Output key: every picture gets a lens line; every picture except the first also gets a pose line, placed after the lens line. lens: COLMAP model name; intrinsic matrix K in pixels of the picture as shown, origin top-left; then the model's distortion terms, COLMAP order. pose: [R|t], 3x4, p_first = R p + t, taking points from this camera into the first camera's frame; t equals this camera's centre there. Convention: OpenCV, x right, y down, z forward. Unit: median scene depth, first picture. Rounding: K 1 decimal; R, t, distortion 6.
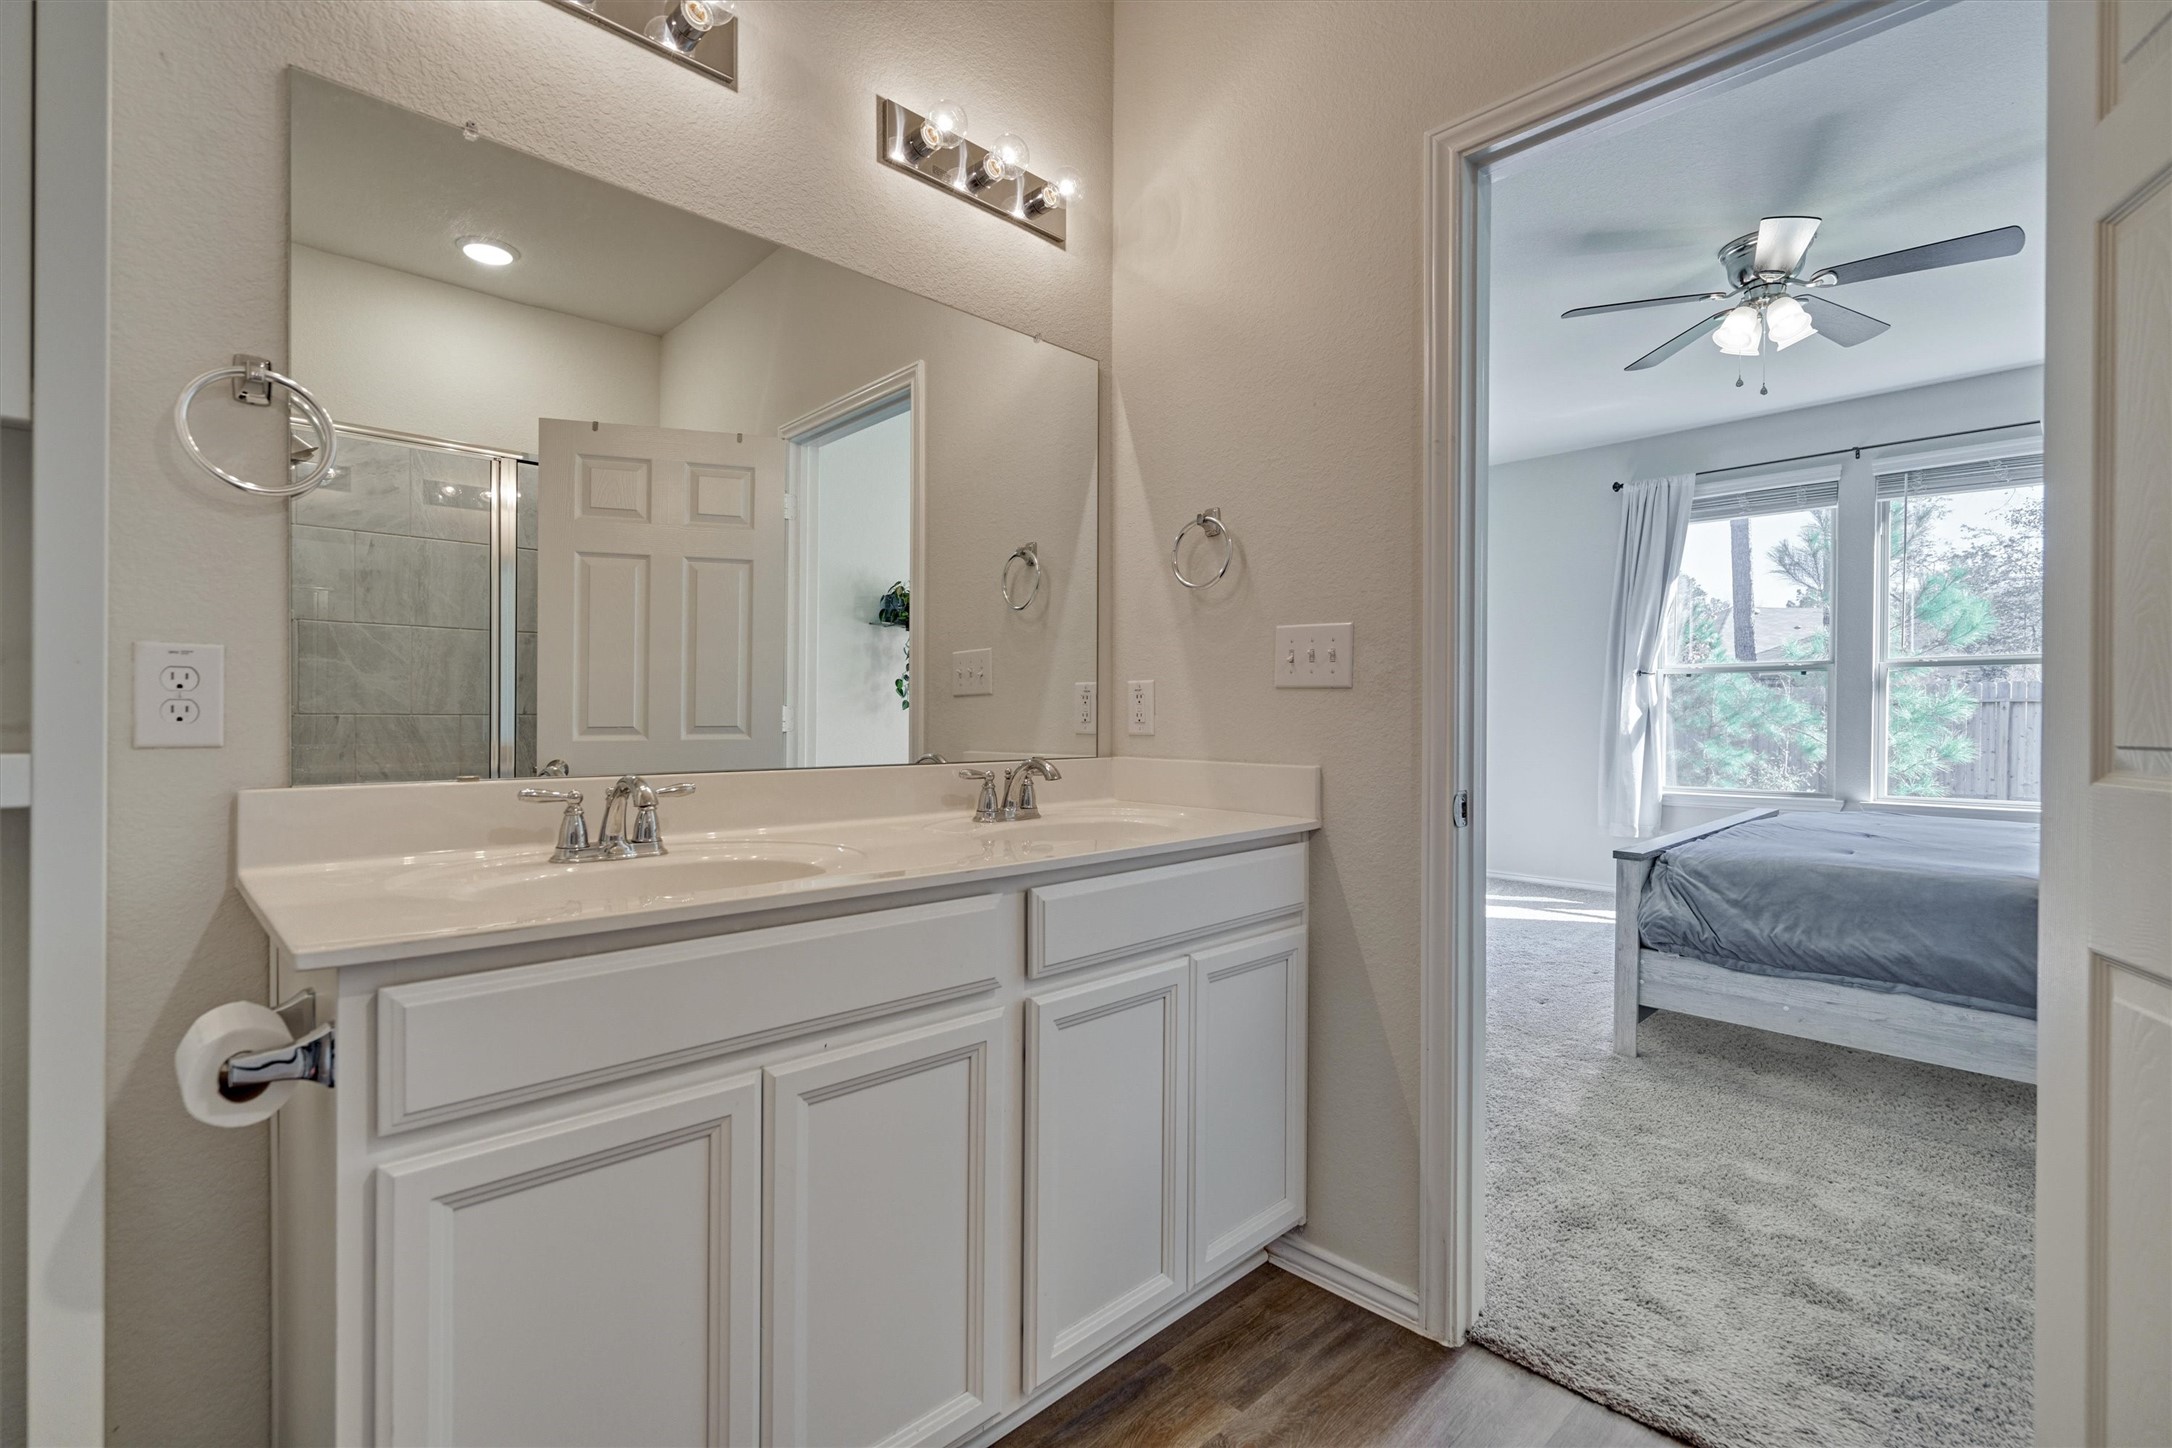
lens RADIAL K [[1001.1, 0, 1077.8], [0, 1001.1, 721.5], [0, 0, 1]] dist [0.001762, 0.000427]
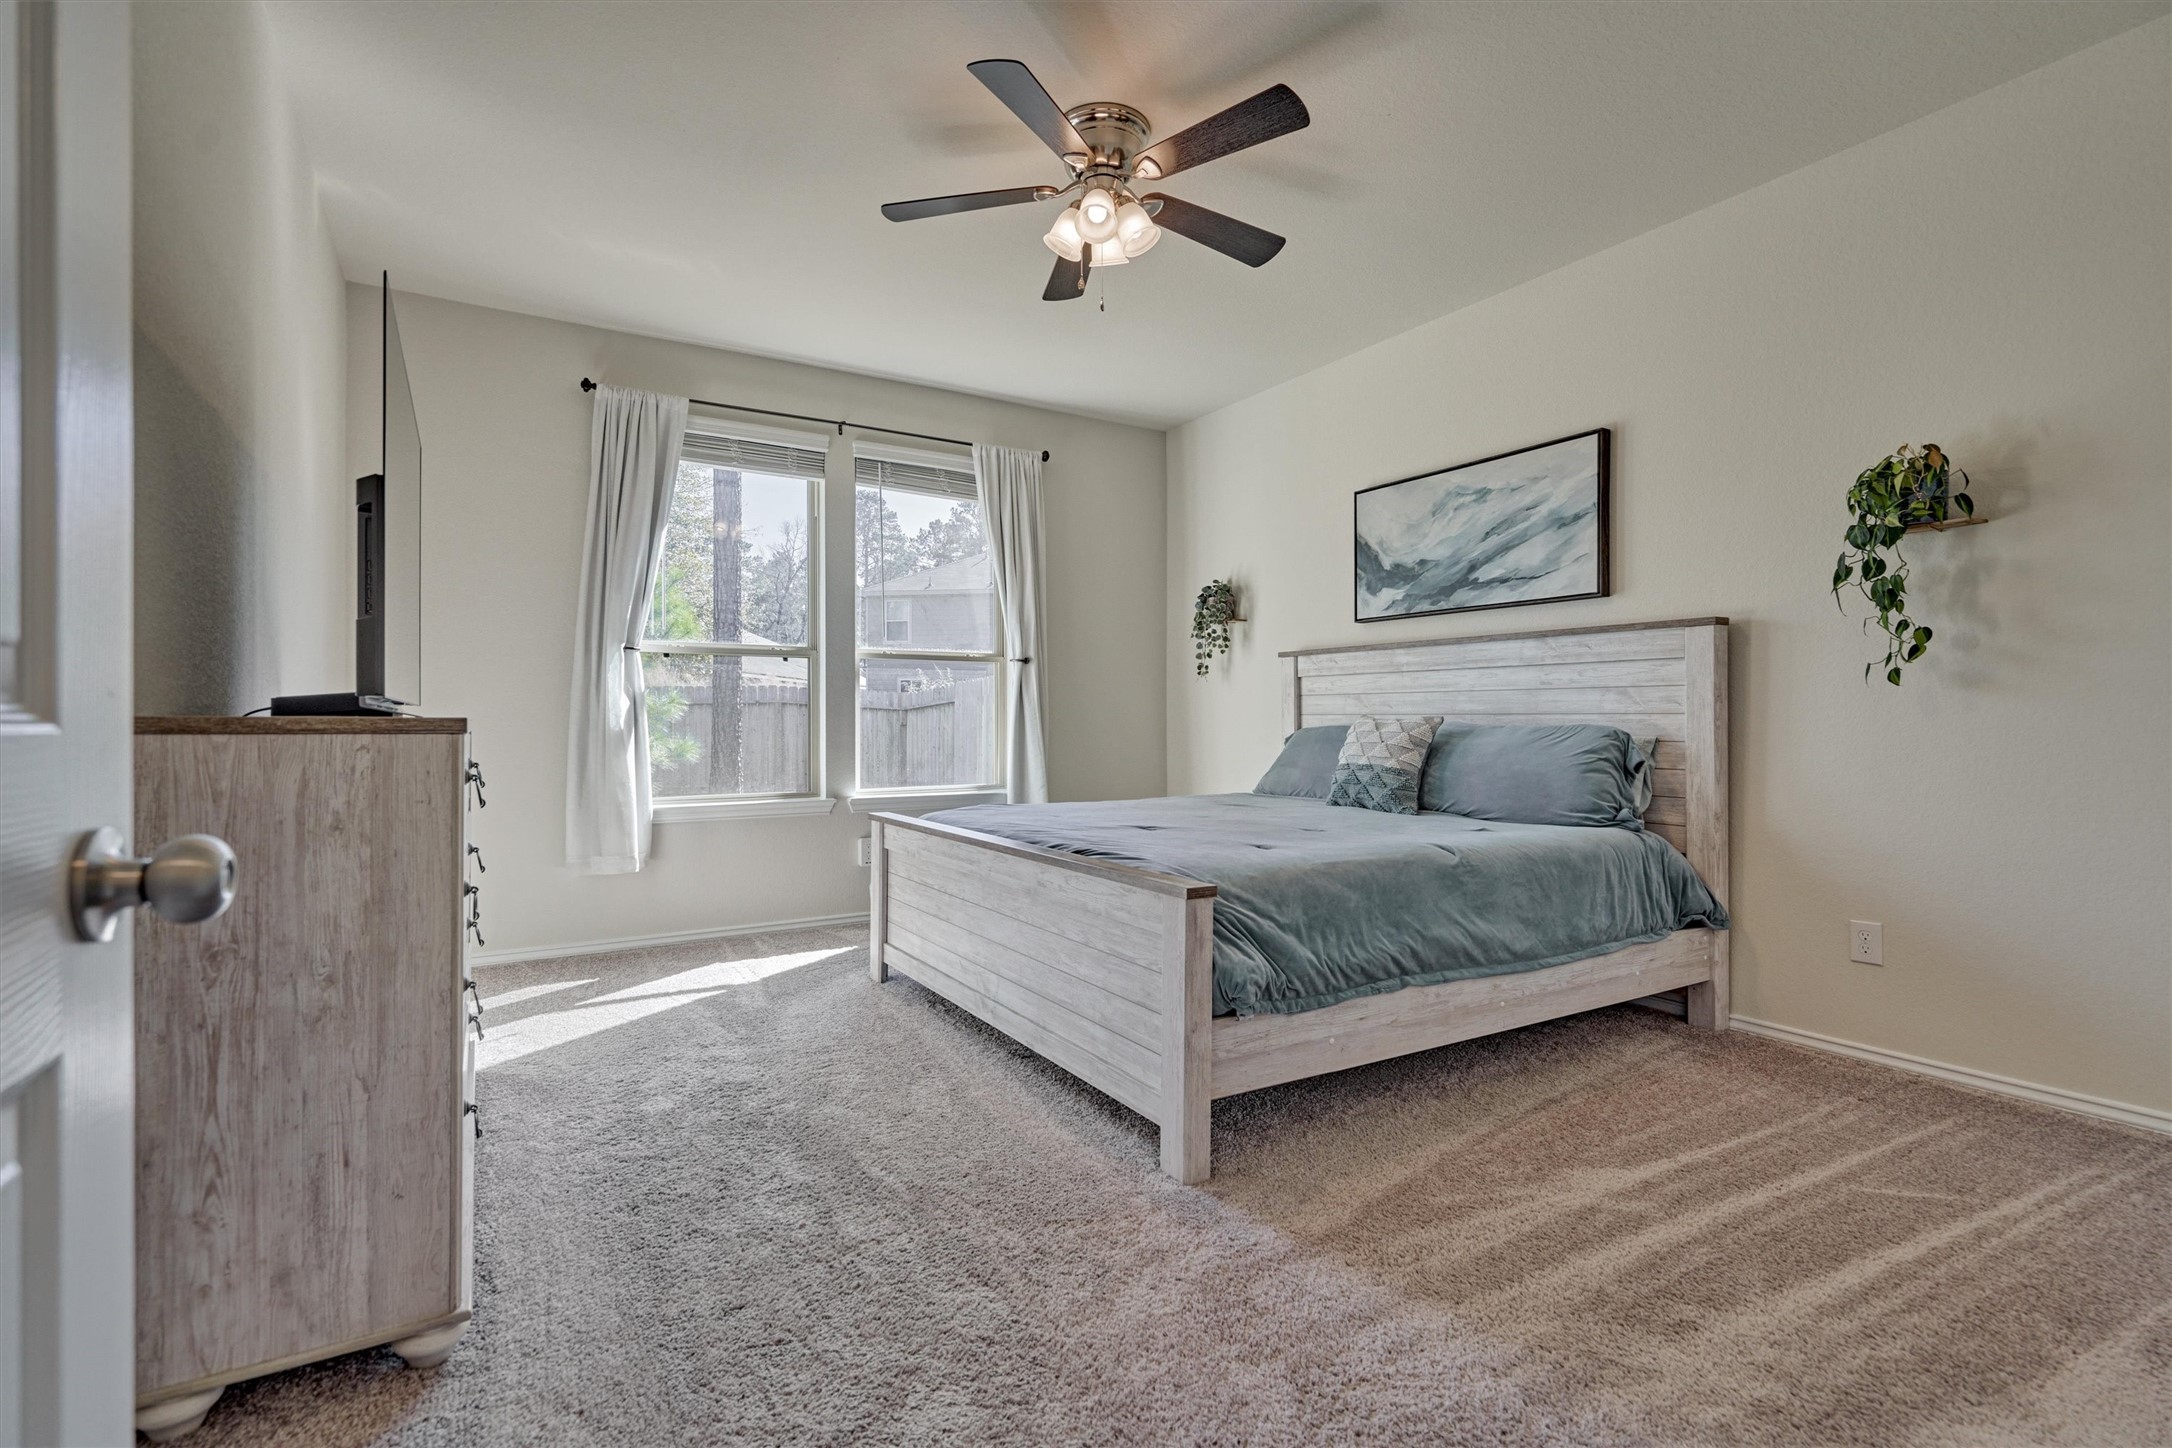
lens RADIAL K [[1001.1, 0, 1077.8], [0, 1001.1, 721.5], [0, 0, 1]] dist [0.001762, 0.000427]
pose [[0.228166, -0.004298, 0.973613, -0.083569], [0.009958, 0.999948, 0.002081, 0.007781], [-0.973571, 0.009220, 0.228196, 0.535097]]
